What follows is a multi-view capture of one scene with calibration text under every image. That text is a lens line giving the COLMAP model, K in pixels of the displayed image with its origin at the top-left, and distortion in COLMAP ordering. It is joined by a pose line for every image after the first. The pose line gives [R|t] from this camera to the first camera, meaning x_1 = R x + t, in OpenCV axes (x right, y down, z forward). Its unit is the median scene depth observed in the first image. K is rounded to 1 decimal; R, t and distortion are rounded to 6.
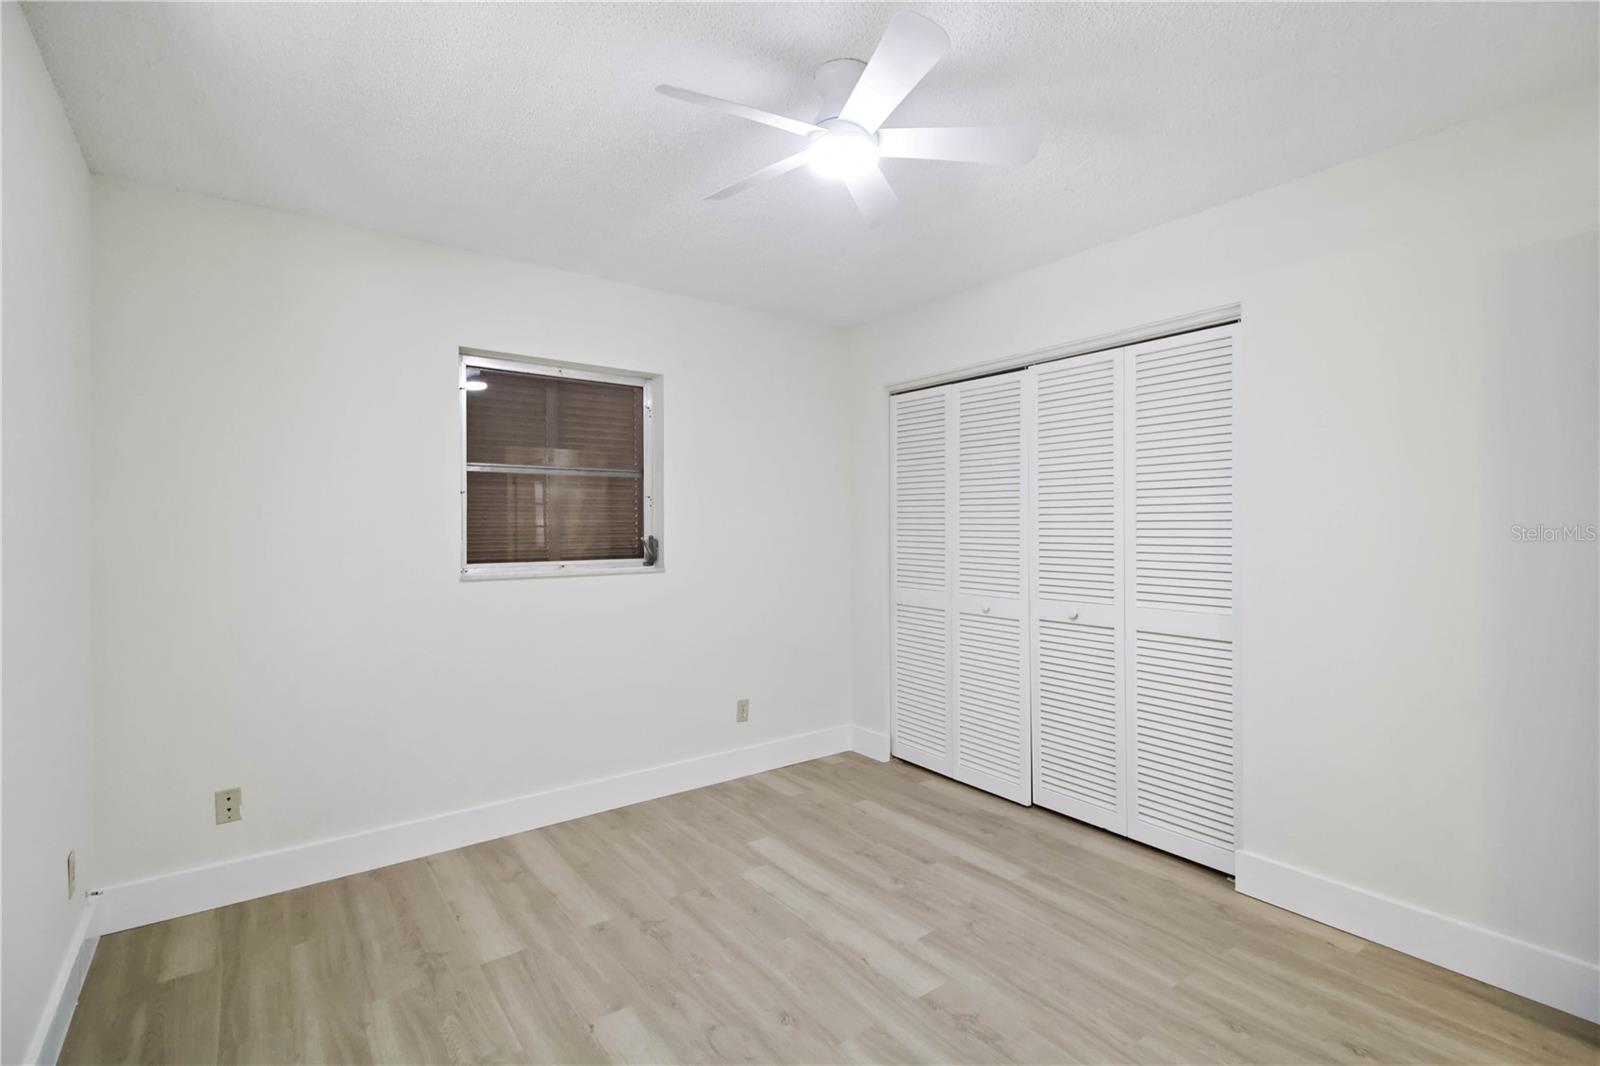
lens RADIAL K [[742.6, 0, 796.7], [0, 742.6, 523.2], [0, 0, 1]] dist [0.015647, -0.007917]
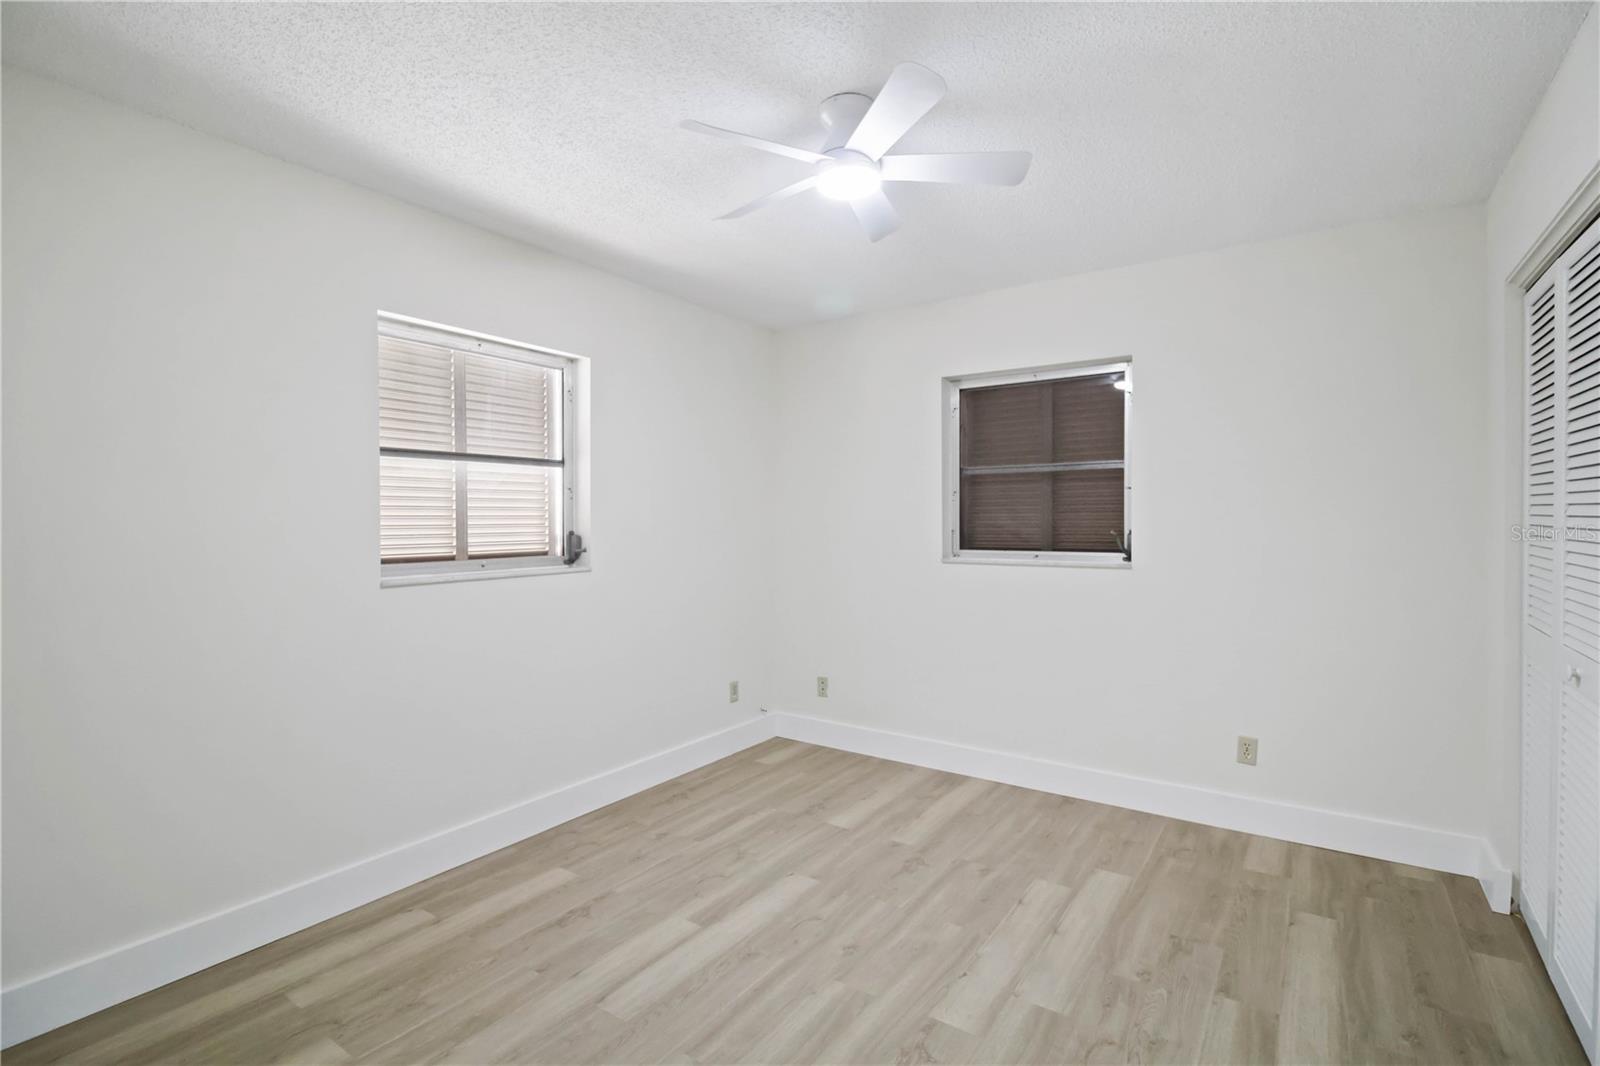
lens RADIAL K [[742.6, 0, 799.8], [0, 742.6, 532.2], [0, 0, 1]] dist [0.015647, -0.007917]
pose [[0.320214, 0.018869, -0.947157, 0.720651], [0.000251, 0.999800, 0.020003, 0.001825], [0.947345, -0.006643, 0.320145, 0.394576]]
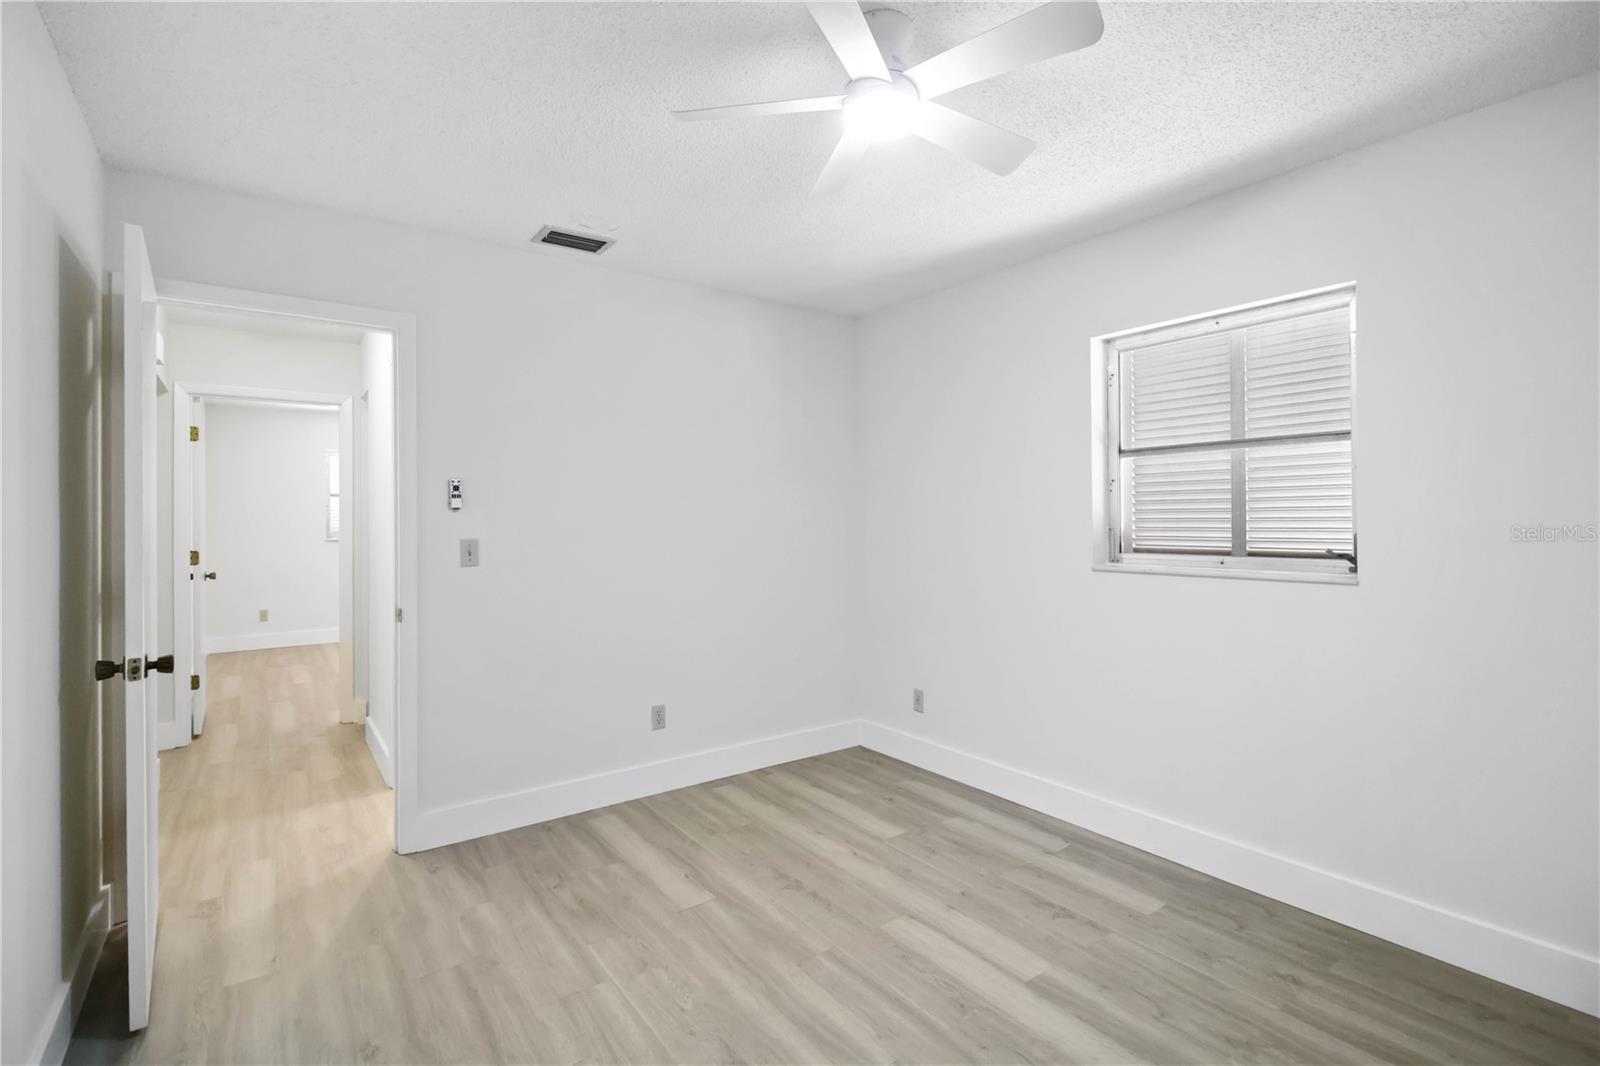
lens RADIAL K [[742.6, 0, 794.0], [0, 742.6, 518.6], [0, 0, 1]] dist [0.015647, -0.007917]
pose [[-0.999795, 0.013865, 0.014755, 0.108282], [0.013920, 0.999896, 0.003652, 0.001806], [-0.014703, 0.003857, -0.999884, 1.293135]]
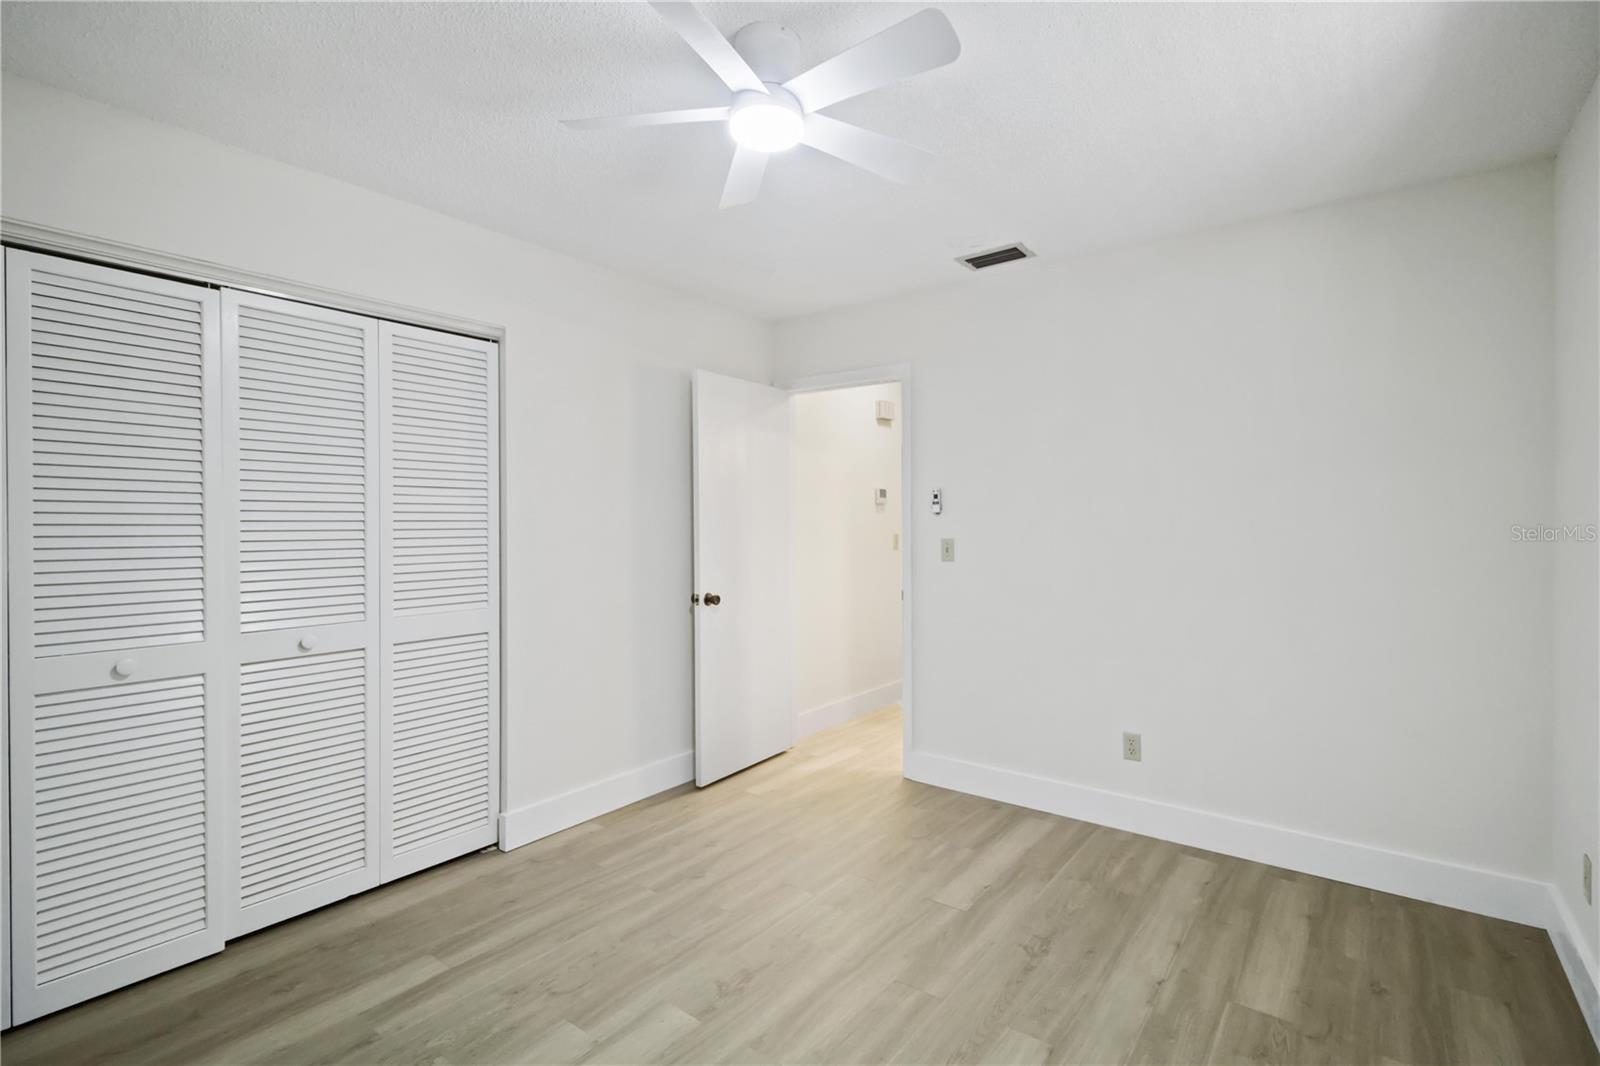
lens RADIAL K [[742.6, 0, 800.9], [0, 742.6, 527.7], [0, 0, 1]] dist [0.015647, -0.007917]
pose [[-0.281973, 0.002440, 0.959419, -0.567329], [0.007431, 0.999972, -0.000359, 0.009210], [-0.959393, 0.007028, -0.281984, 0.826674]]
